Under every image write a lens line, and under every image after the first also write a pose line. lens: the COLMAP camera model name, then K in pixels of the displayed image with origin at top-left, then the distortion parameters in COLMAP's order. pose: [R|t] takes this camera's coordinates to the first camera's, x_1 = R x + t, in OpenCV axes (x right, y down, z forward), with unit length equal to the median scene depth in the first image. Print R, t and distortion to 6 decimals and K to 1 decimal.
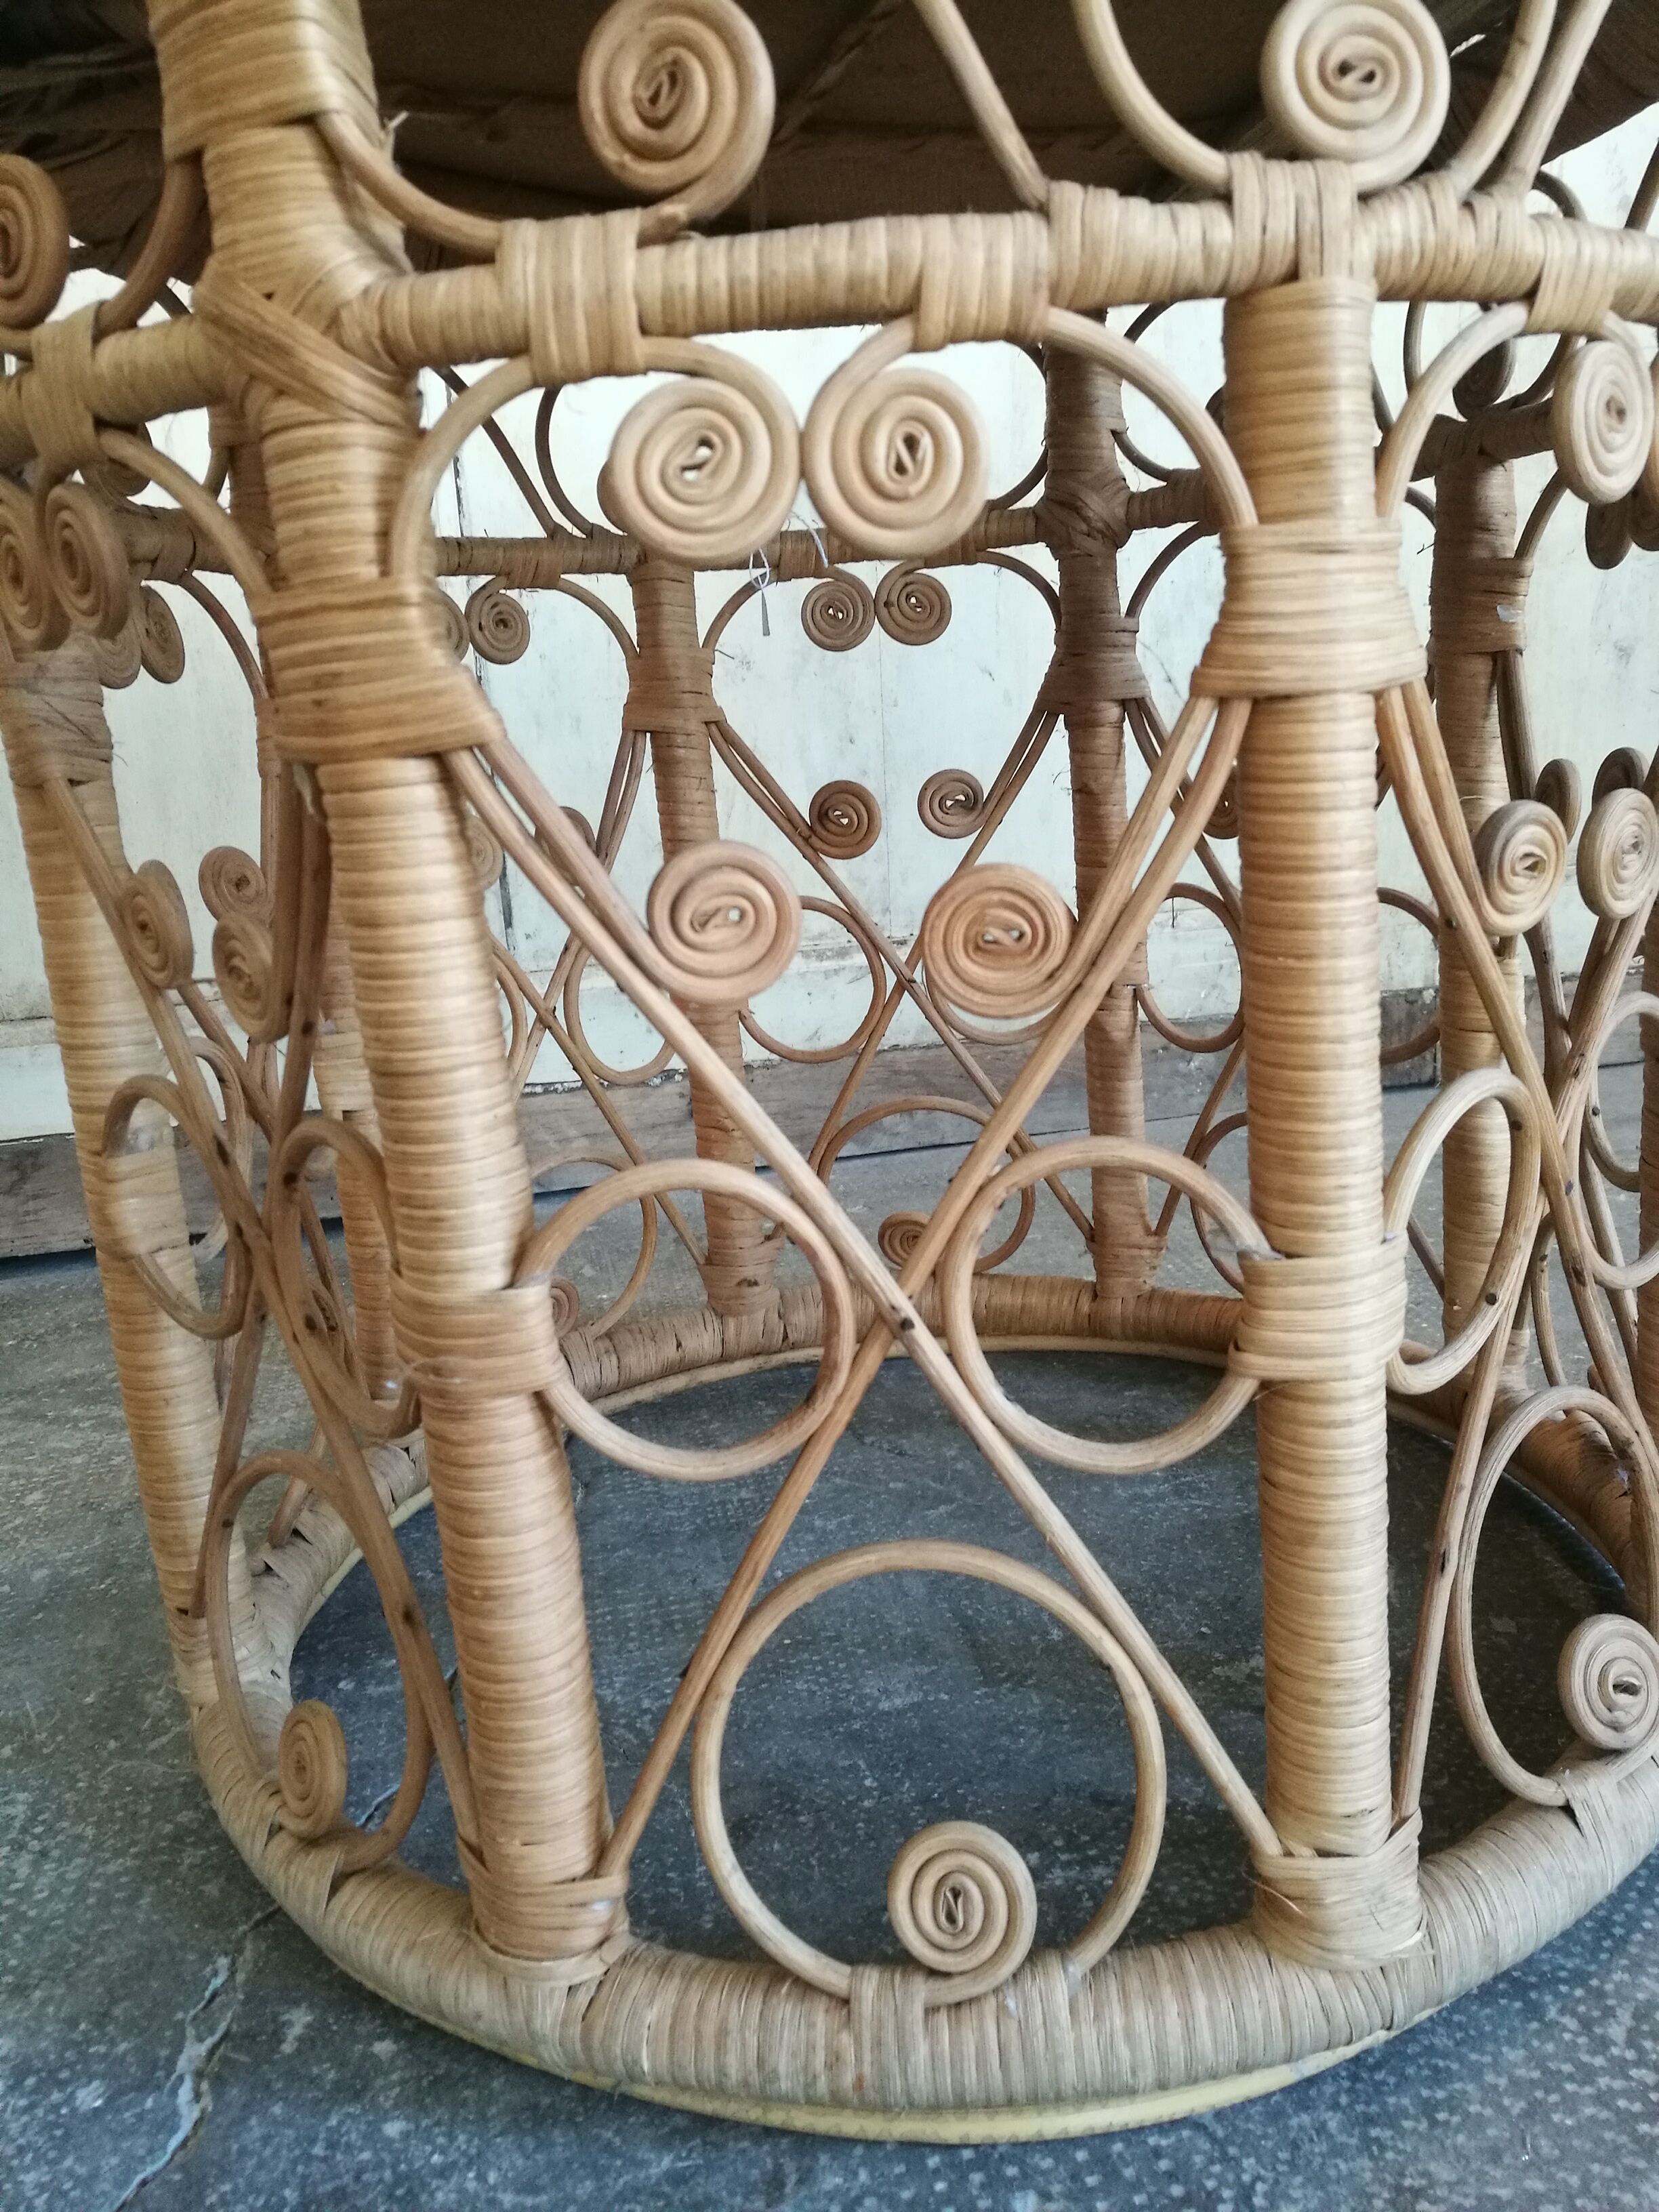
lens RADIAL K [[1726.8, 0, 836.0], [0, 1726.8, 1099.3], [0, 0, 1]] dist [-0.027866, 0.045170]
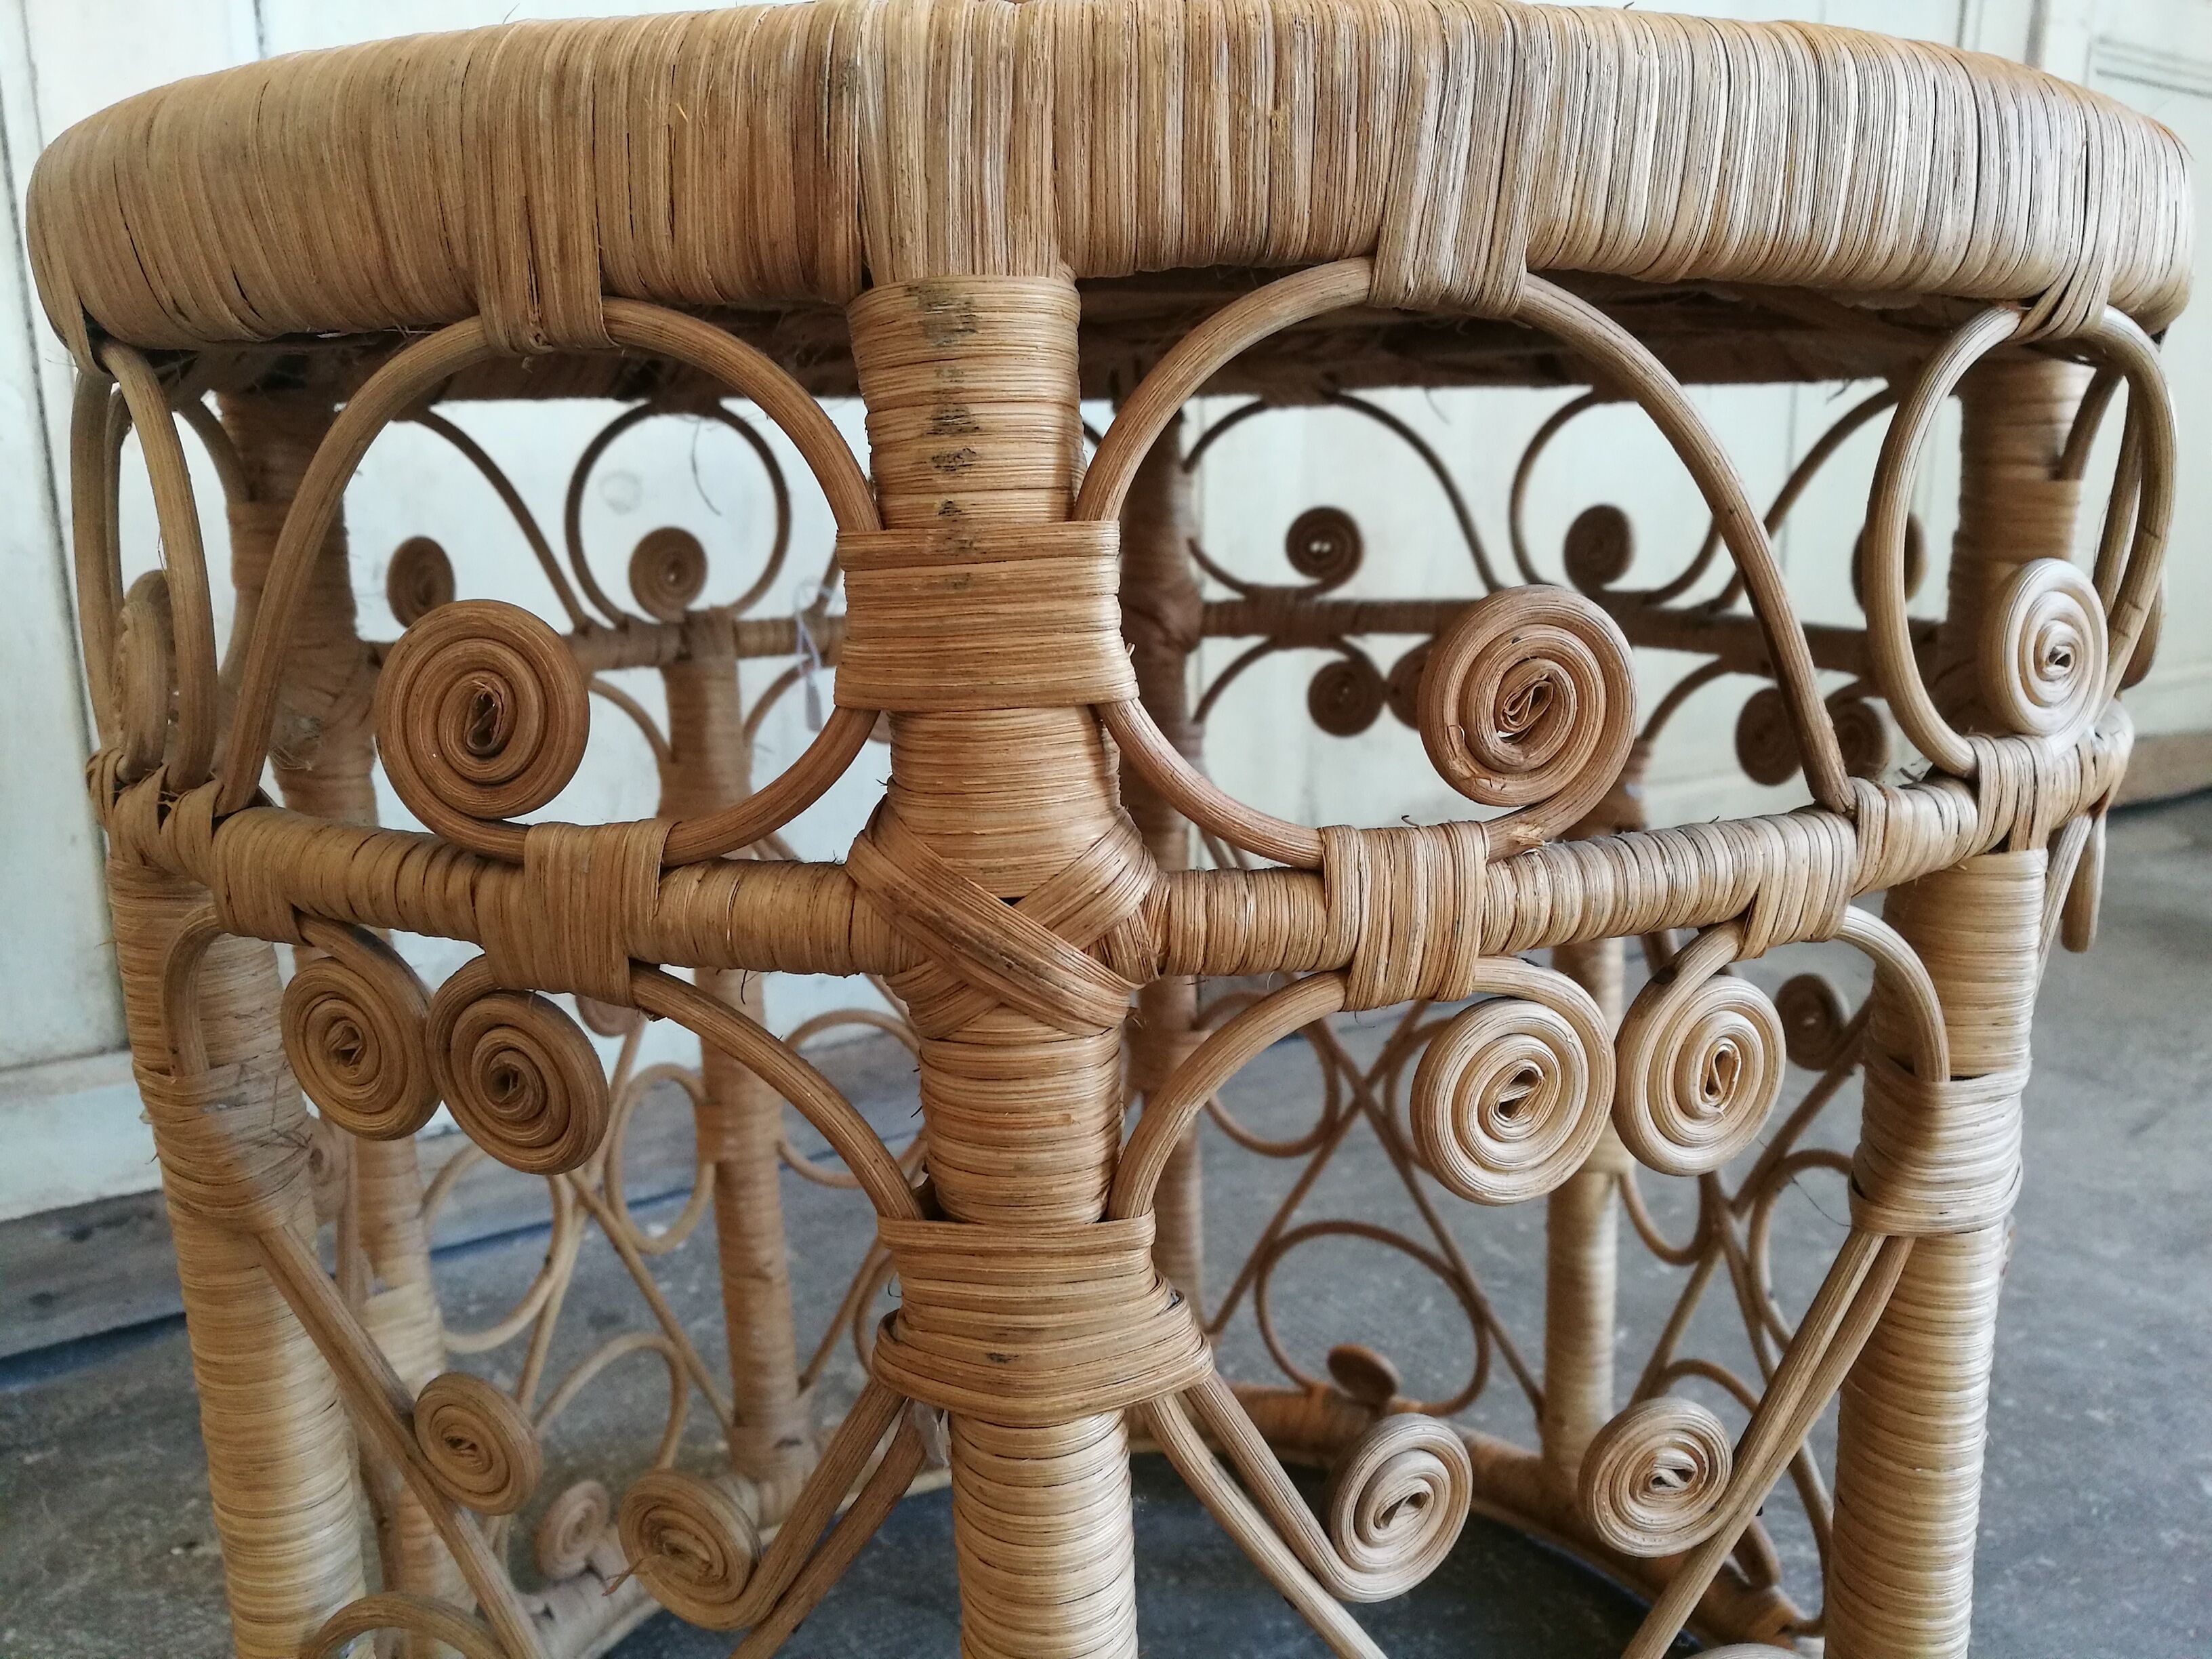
lens RADIAL K [[1726.8, 0, 1110.4], [0, 1726.8, 826.9], [0, 0, 1]] dist [-0.027866, 0.045170]
pose [[0.928040, -0.023140, 0.371762, -0.537086], [0.033174, 0.999237, -0.020616, -0.452103], [-0.371002, 0.031465, 0.928099, 0.251770]]
